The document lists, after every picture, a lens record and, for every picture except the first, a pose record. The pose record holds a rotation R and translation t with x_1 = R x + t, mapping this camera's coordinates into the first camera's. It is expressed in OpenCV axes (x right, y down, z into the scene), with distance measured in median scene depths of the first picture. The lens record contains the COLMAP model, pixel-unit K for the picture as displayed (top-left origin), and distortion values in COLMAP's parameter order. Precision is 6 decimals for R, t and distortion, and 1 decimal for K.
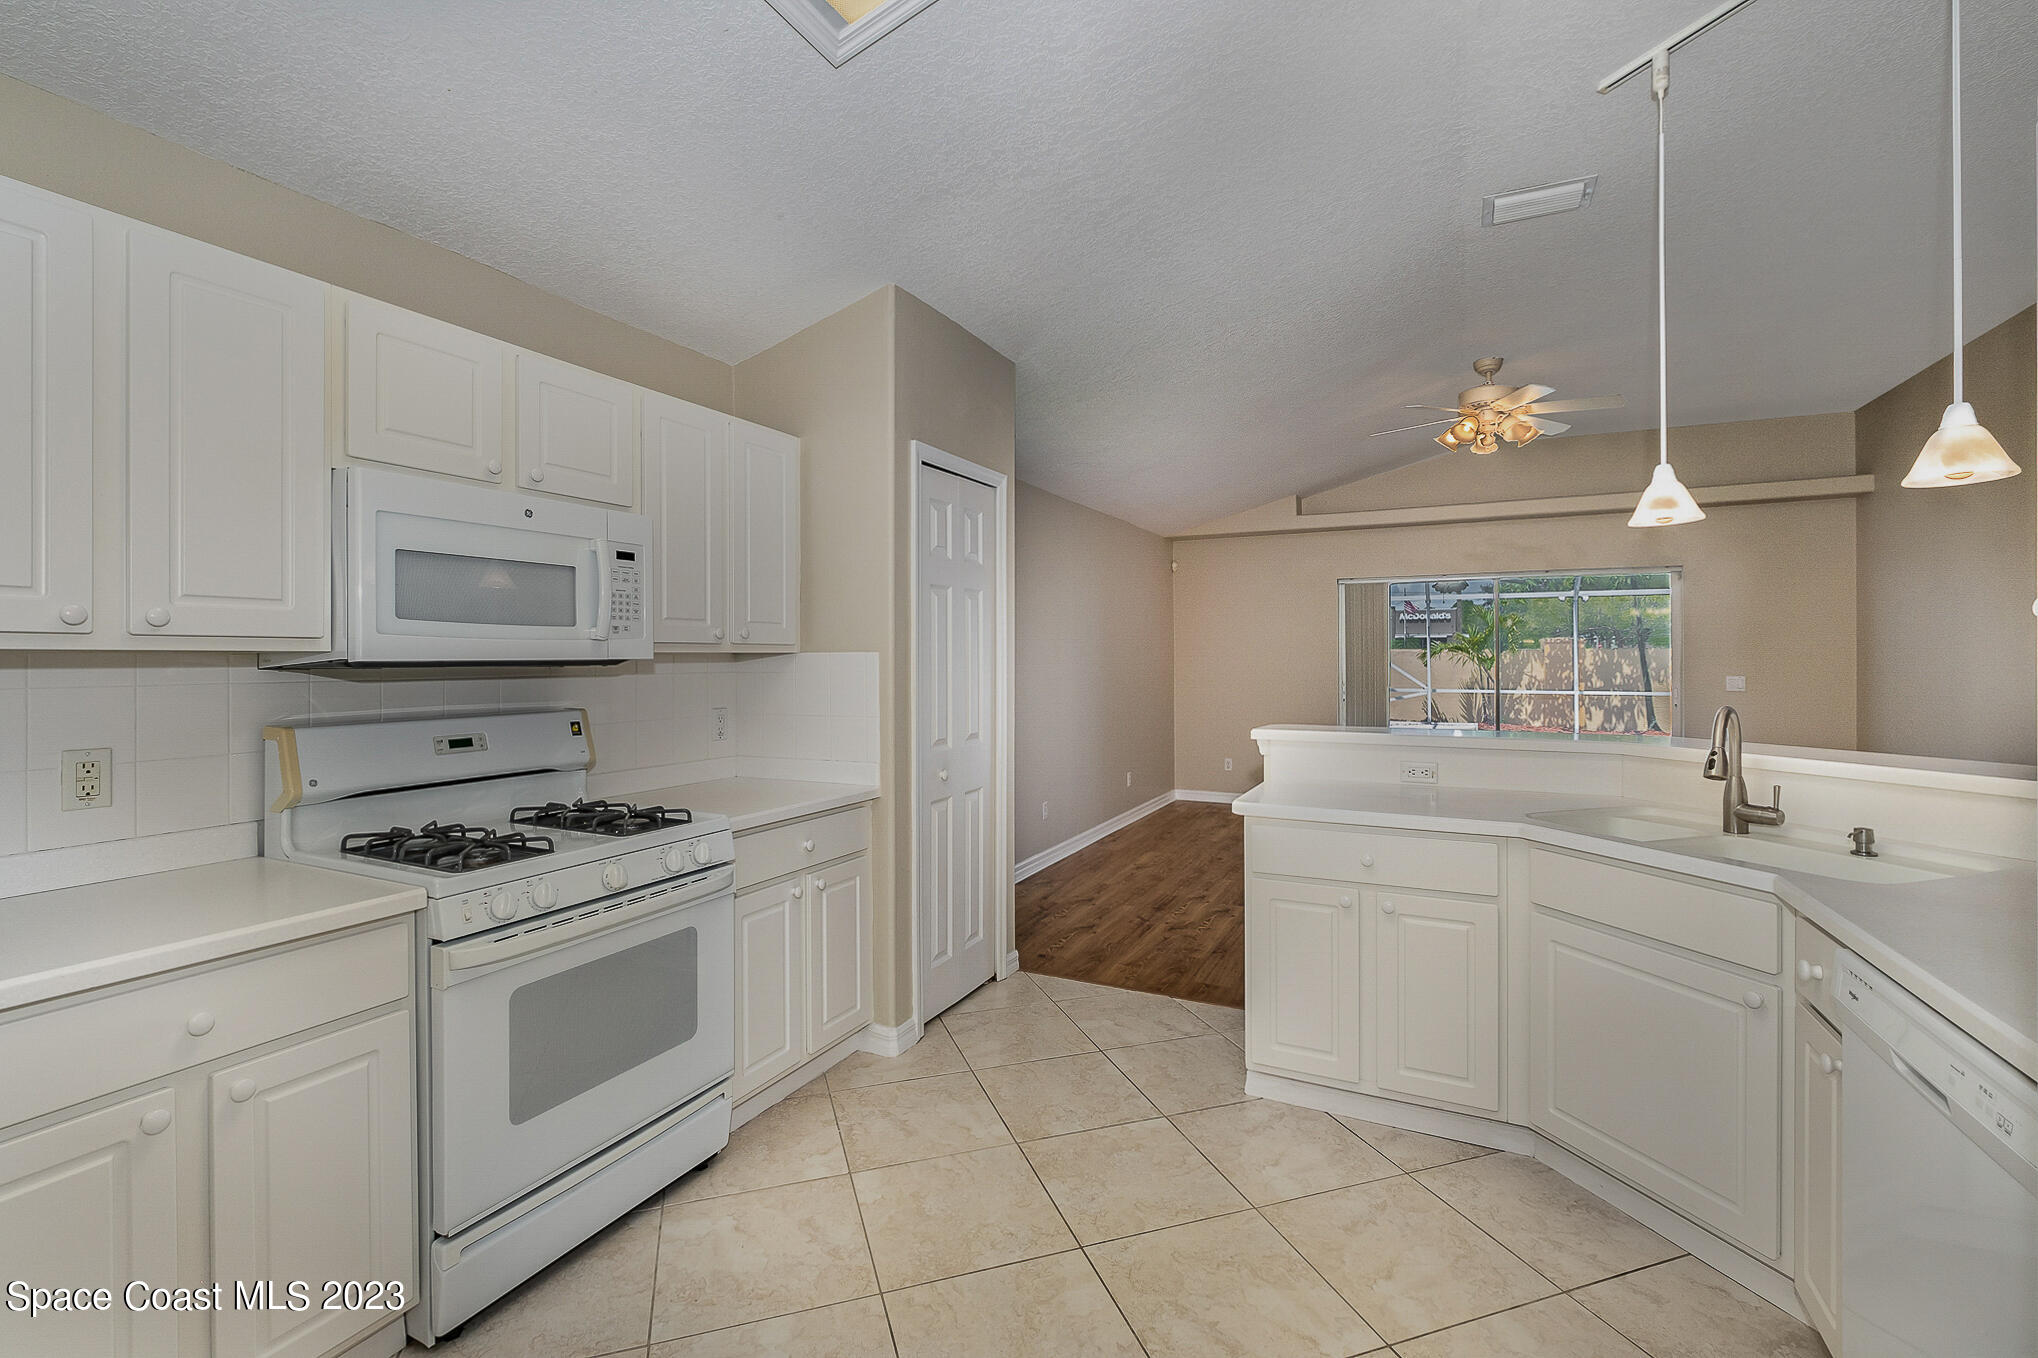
lens RADIAL K [[890.3, 0, 1016.2], [0, 890.3, 653.5], [0, 0, 1]] dist [-0.003087, 0.000036]
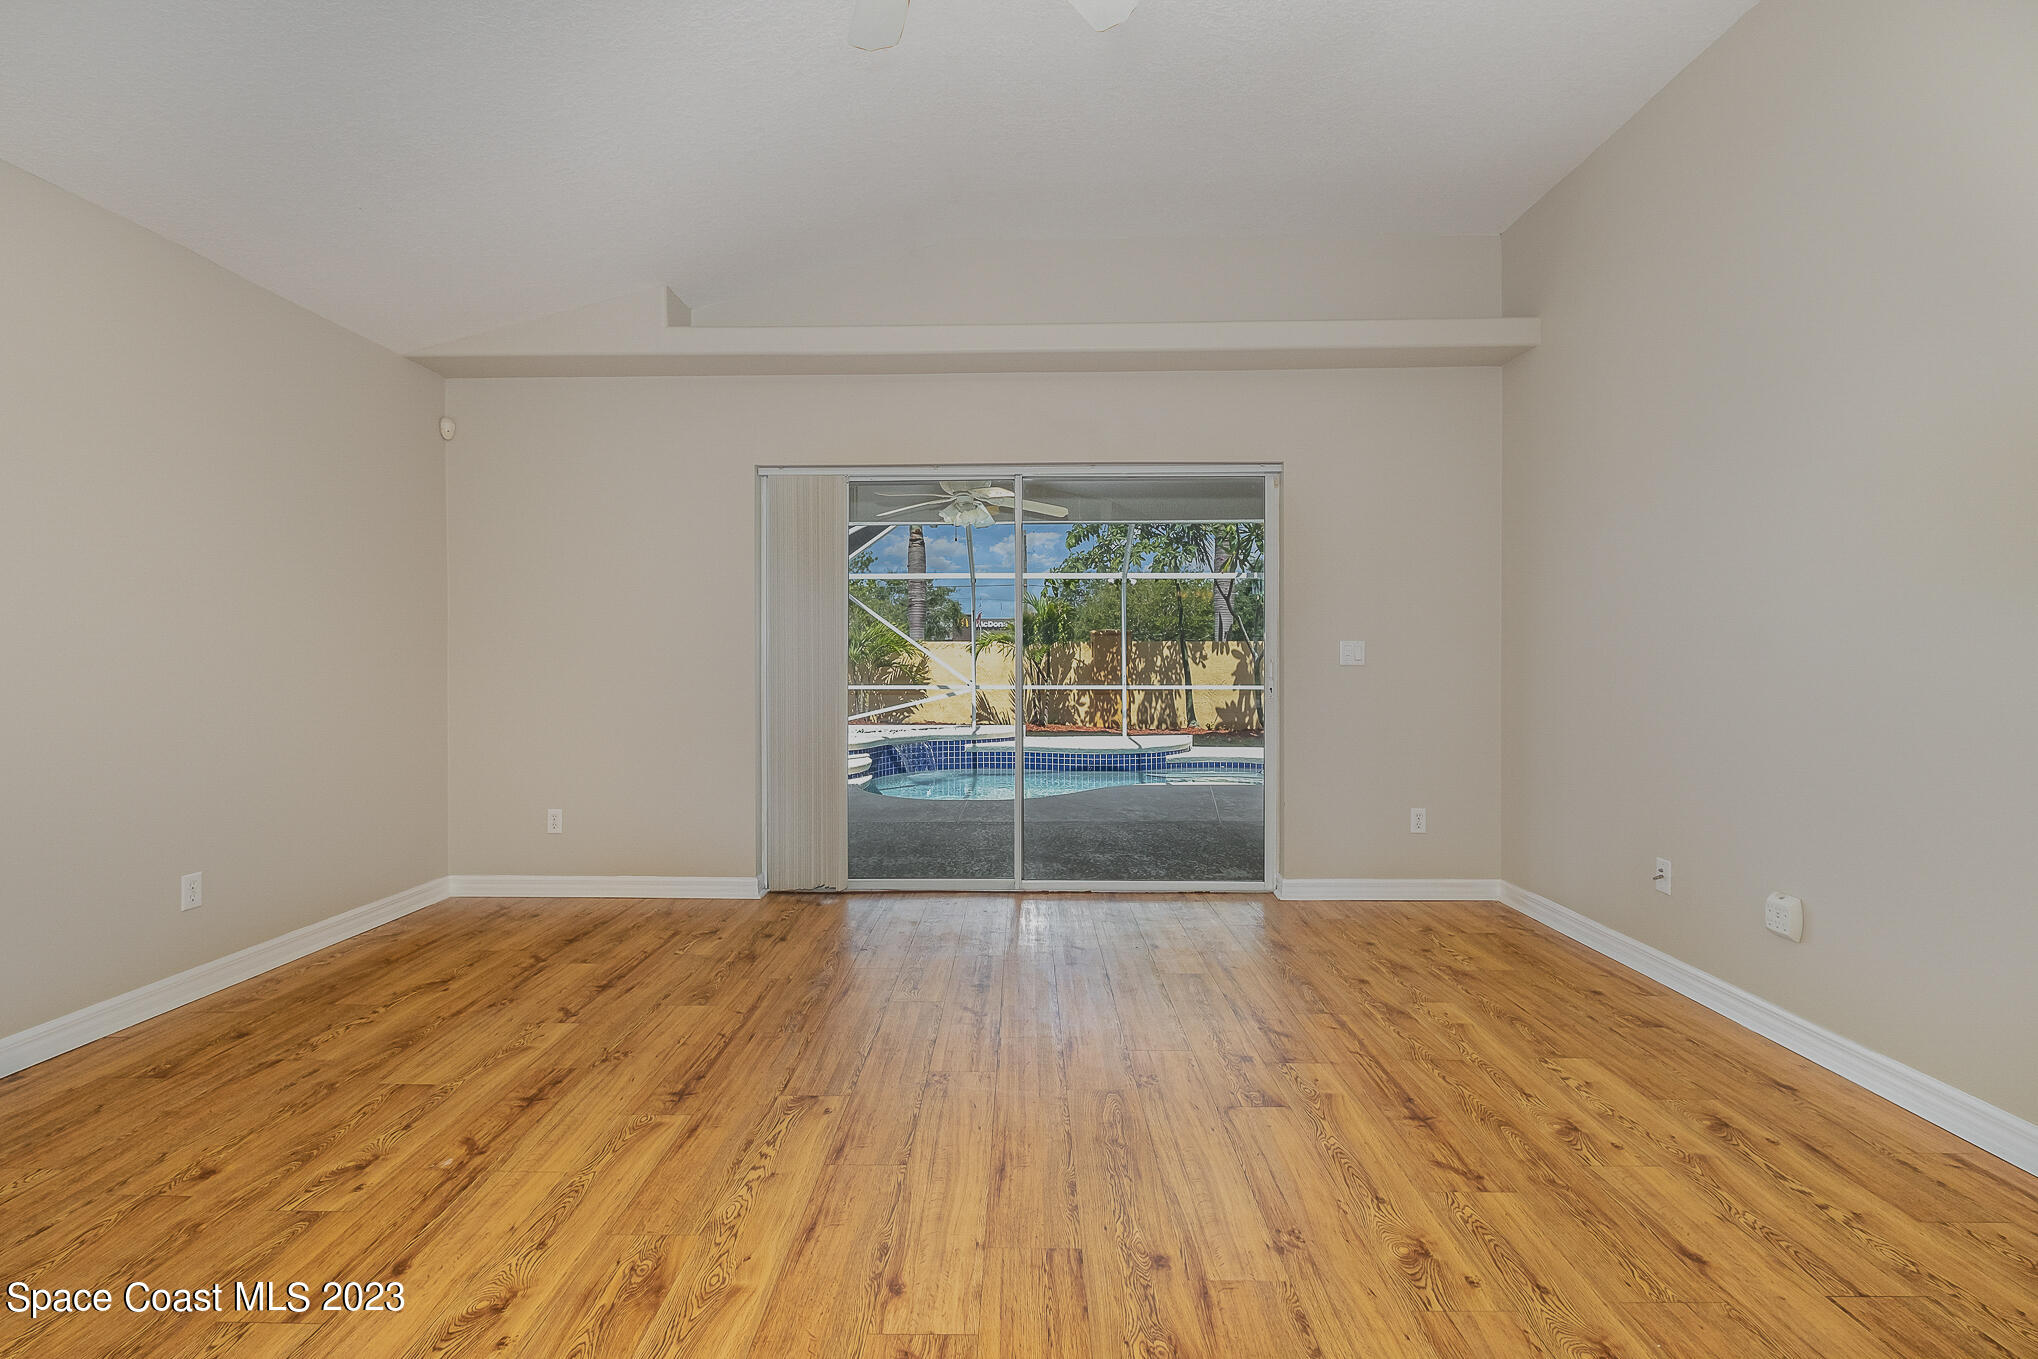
lens RADIAL K [[890.3, 0, 1015.8], [0, 890.3, 668.6], [0, 0, 1]] dist [-0.003087, 0.000036]
pose [[0.901527, -0.005877, 0.432683, 0.335265], [0.001906, 0.999952, 0.009611, 0.042370], [-0.432719, -0.007840, 0.901495, 0.557662]]
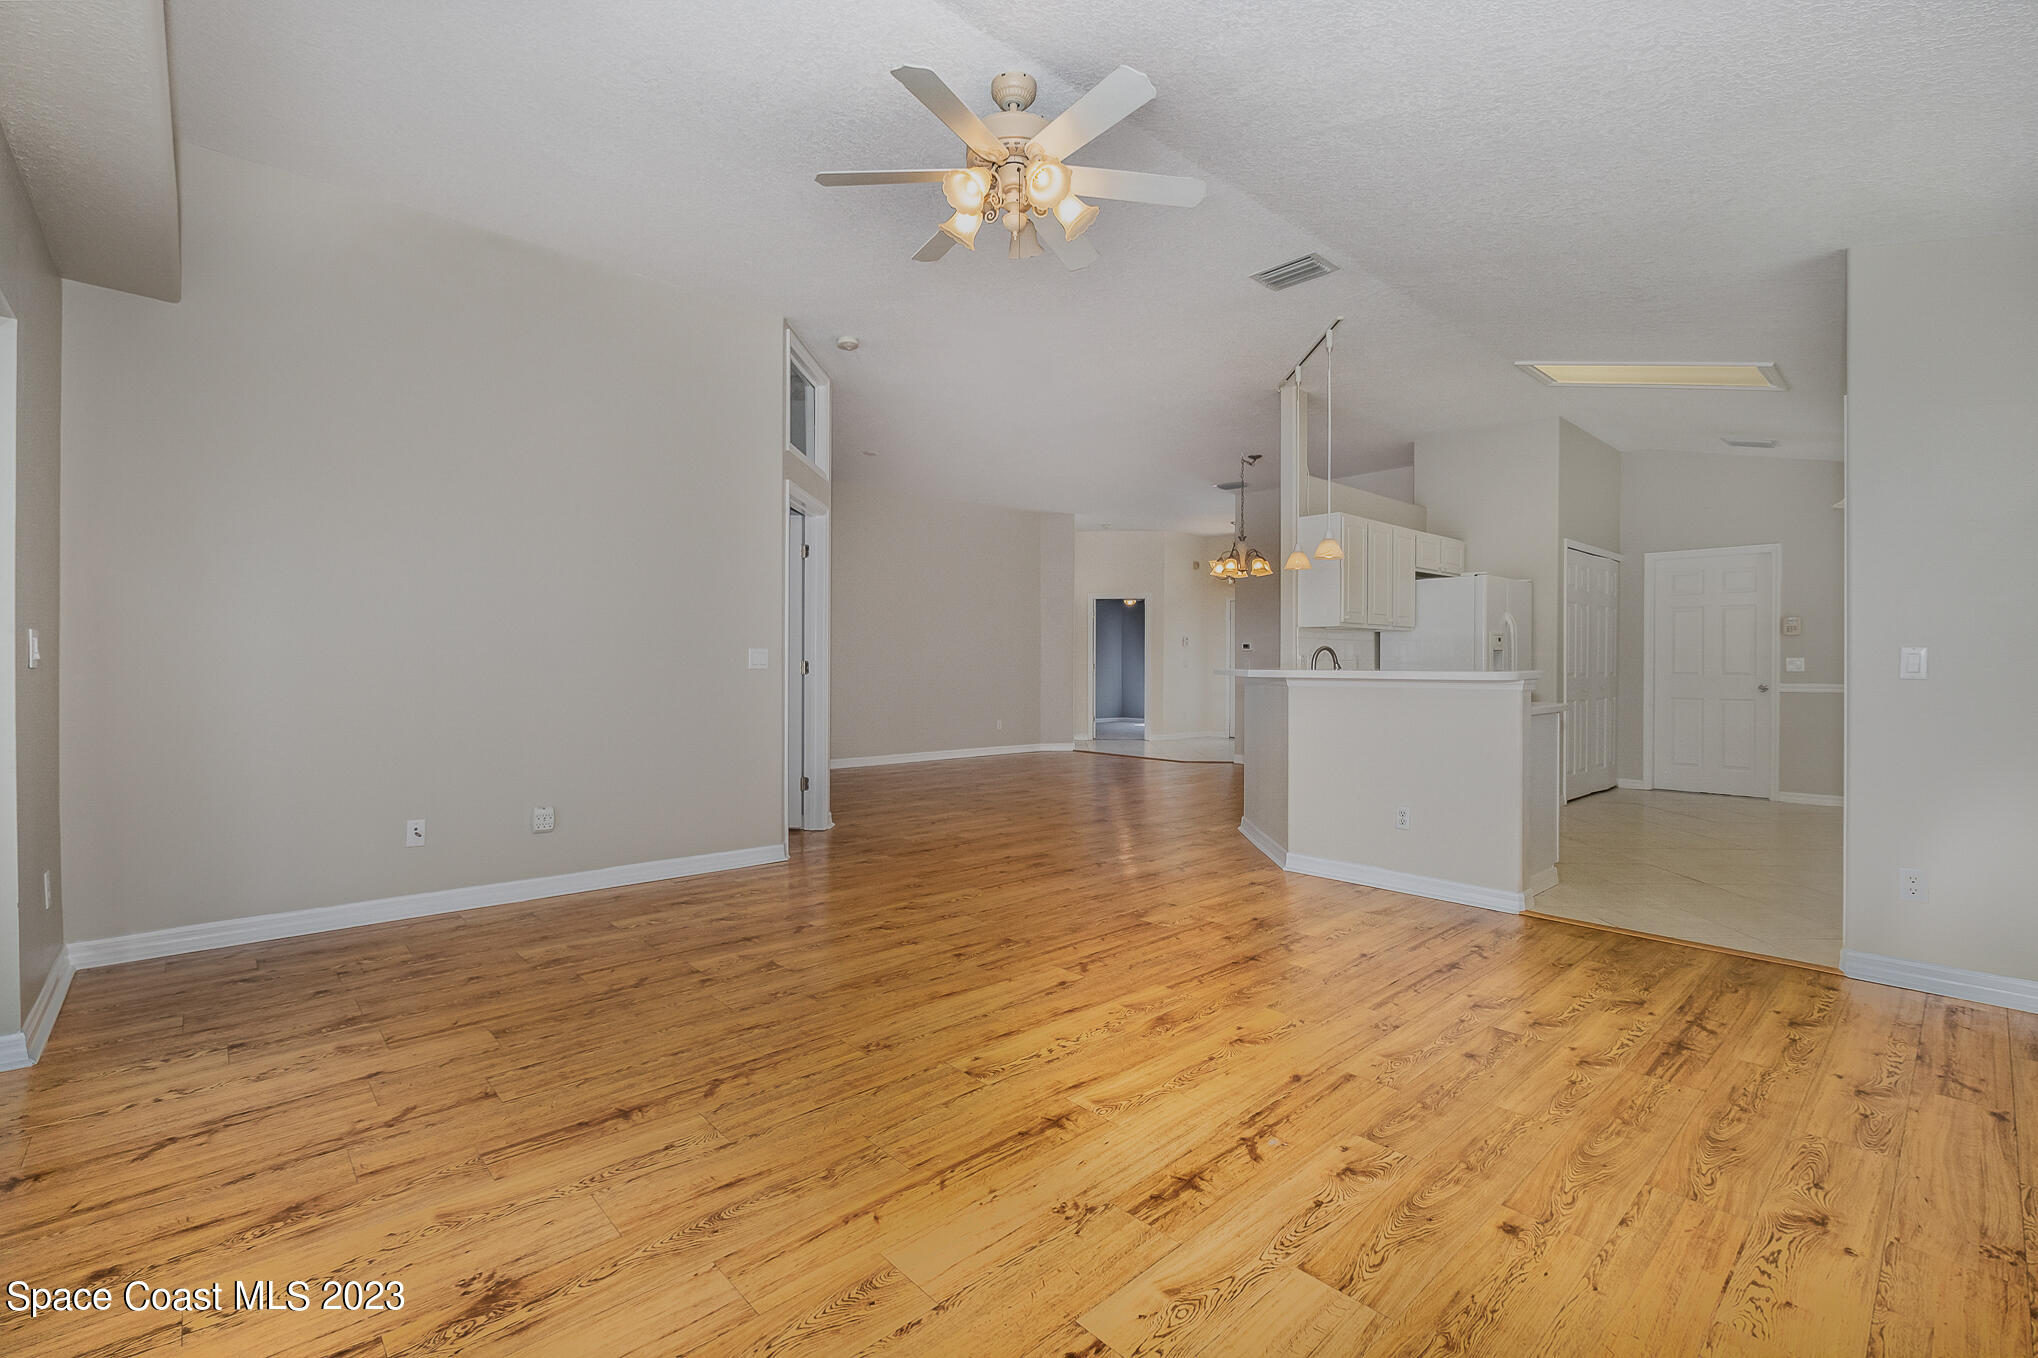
lens RADIAL K [[890.3, 0, 1010.2], [0, 890.3, 669.1], [0, 0, 1]] dist [-0.003087, 0.000036]
pose [[-0.931852, -0.007518, 0.362760, 0.262648], [-0.006508, 0.999971, 0.004008, 0.043296], [-0.362779, 0.001374, -0.931874, 1.256429]]
